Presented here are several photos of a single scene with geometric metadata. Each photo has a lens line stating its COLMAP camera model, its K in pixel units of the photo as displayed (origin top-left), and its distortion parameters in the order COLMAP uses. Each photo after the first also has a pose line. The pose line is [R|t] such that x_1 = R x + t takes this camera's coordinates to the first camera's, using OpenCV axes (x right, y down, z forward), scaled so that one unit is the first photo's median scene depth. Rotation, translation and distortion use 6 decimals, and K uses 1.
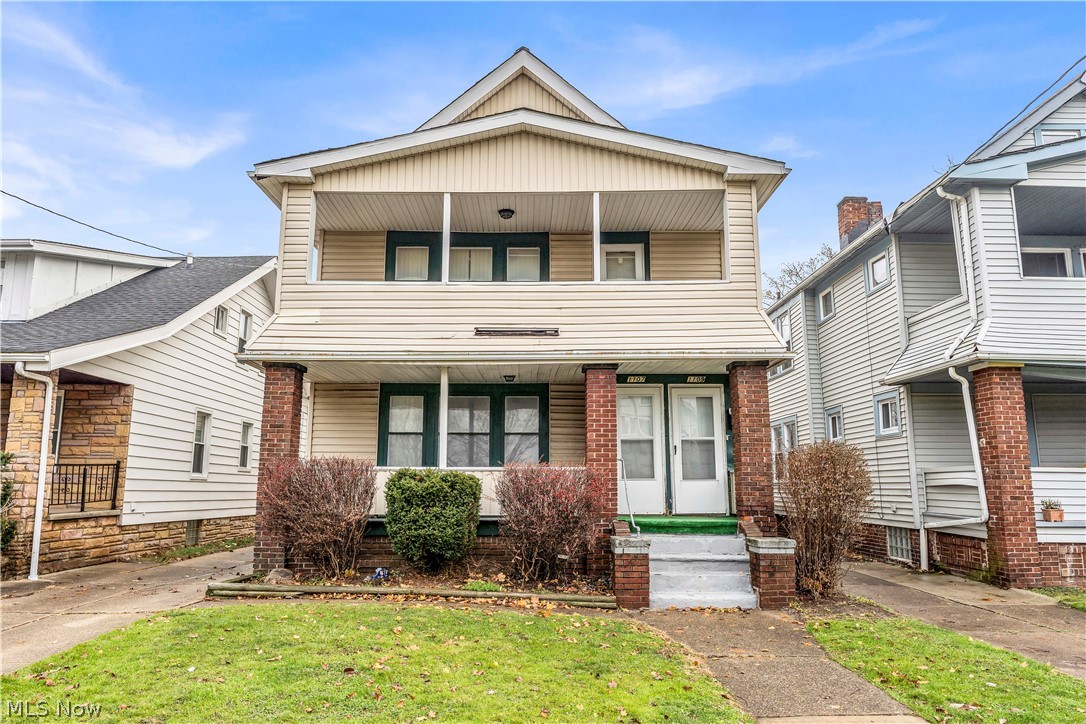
lens RADIAL K [[729.0, 0, 532.5], [0, 729.0, 362.3], [0, 0, 1]] dist [-0.002559, 0.000822]
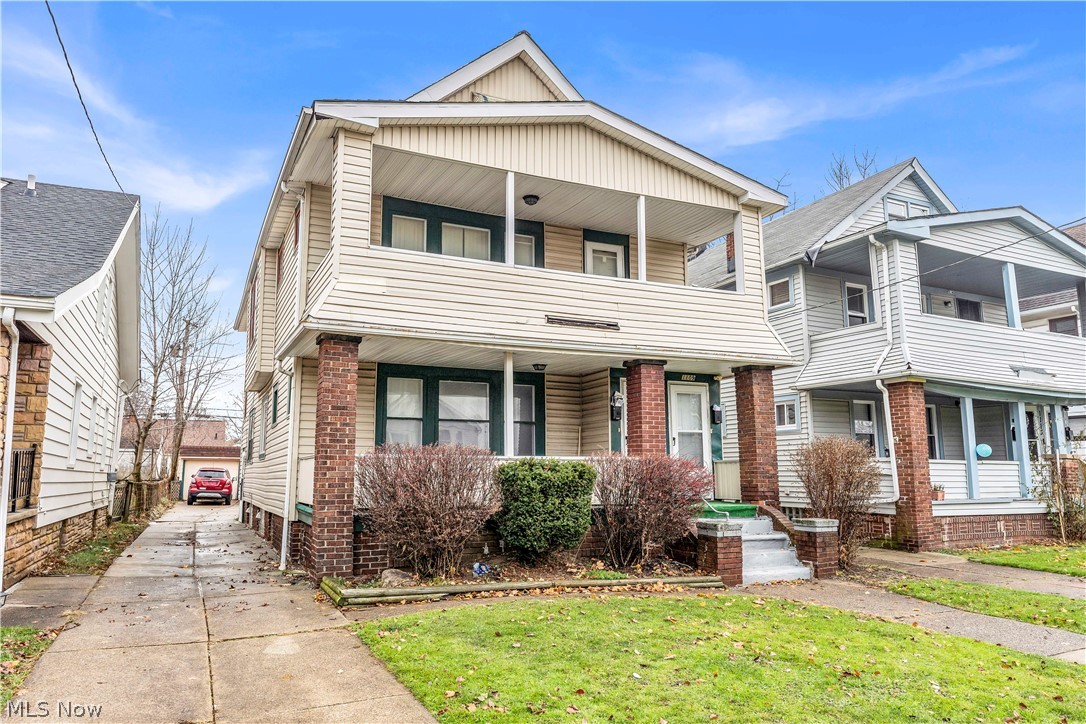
lens RADIAL K [[729.0, 0, 532.5], [0, 729.0, 362.3], [0, 0, 1]] dist [-0.002559, 0.000822]
pose [[0.903456, 0.061278, 0.424279, -0.504915], [-0.069098, 0.997605, 0.003053, 0.014387], [-0.423076, -0.032075, 0.905527, 0.113678]]
